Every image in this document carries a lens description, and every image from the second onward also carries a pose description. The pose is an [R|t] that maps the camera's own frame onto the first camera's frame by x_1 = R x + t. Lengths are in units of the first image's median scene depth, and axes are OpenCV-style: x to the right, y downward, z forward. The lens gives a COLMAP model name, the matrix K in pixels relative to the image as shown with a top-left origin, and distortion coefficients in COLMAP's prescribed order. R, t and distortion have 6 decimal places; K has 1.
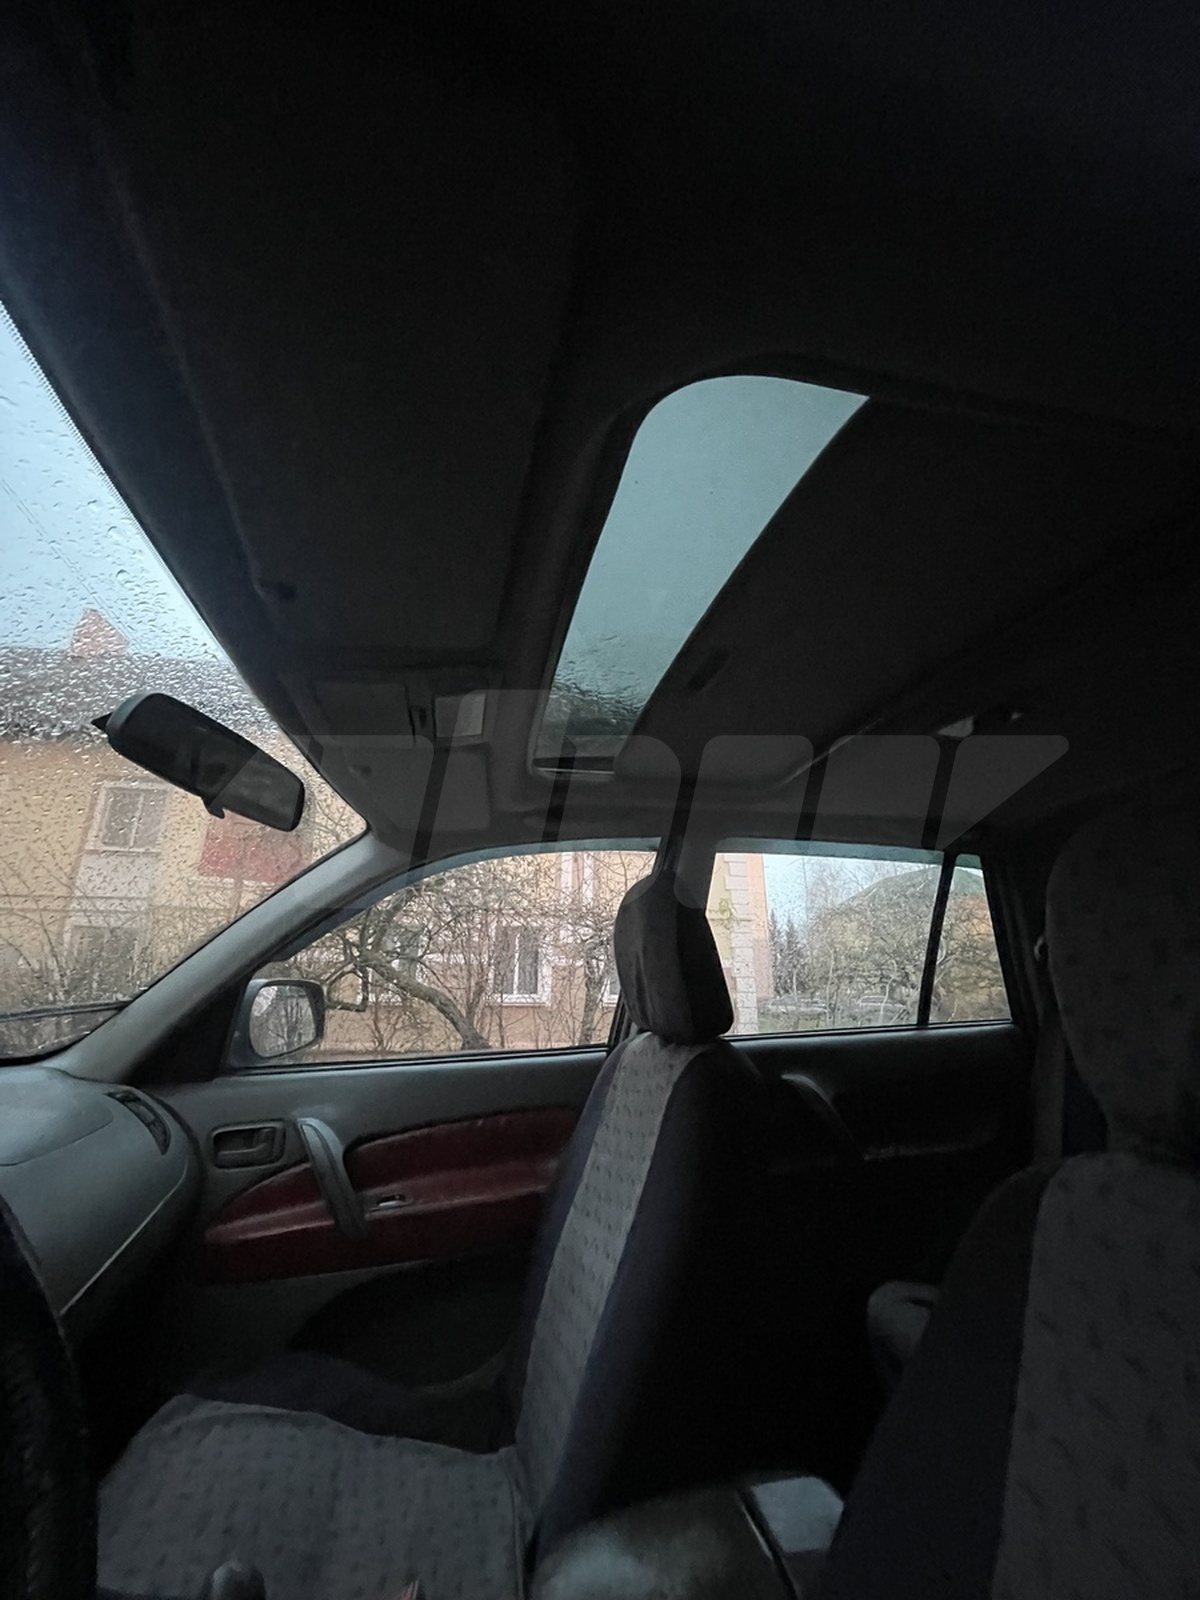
lens RADIAL K [[642.8, 0, 597.3], [0, 642.8, 795.0], [0, 0, 1]] dist [-0.004300, -0.000407]
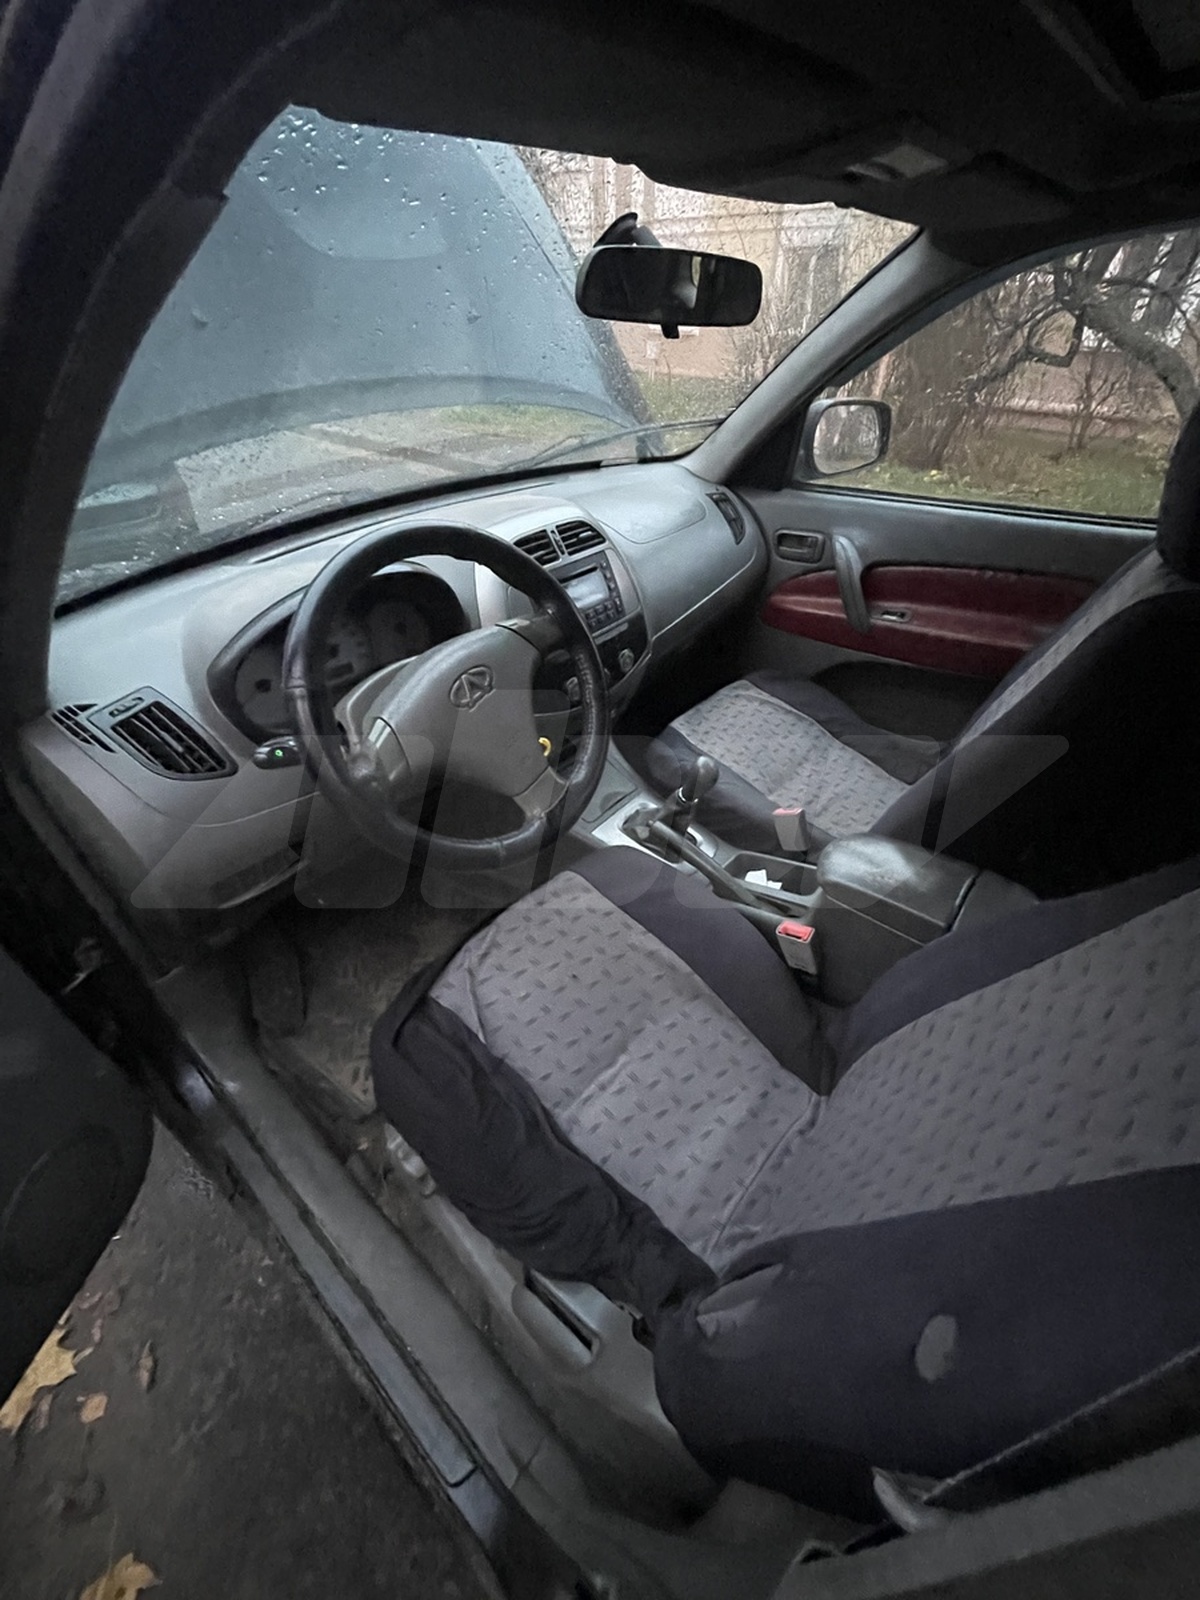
lens RADIAL K [[642.8, 0, 601.6], [0, 642.8, 799.7], [0, 0, 1]] dist [-0.004300, -0.000407]
pose [[0.612715, 0.485750, -0.623400, 0.285696], [0.225098, 0.648873, 0.726839, -0.169862], [0.757569, -0.585672, 0.288233, 0.002337]]
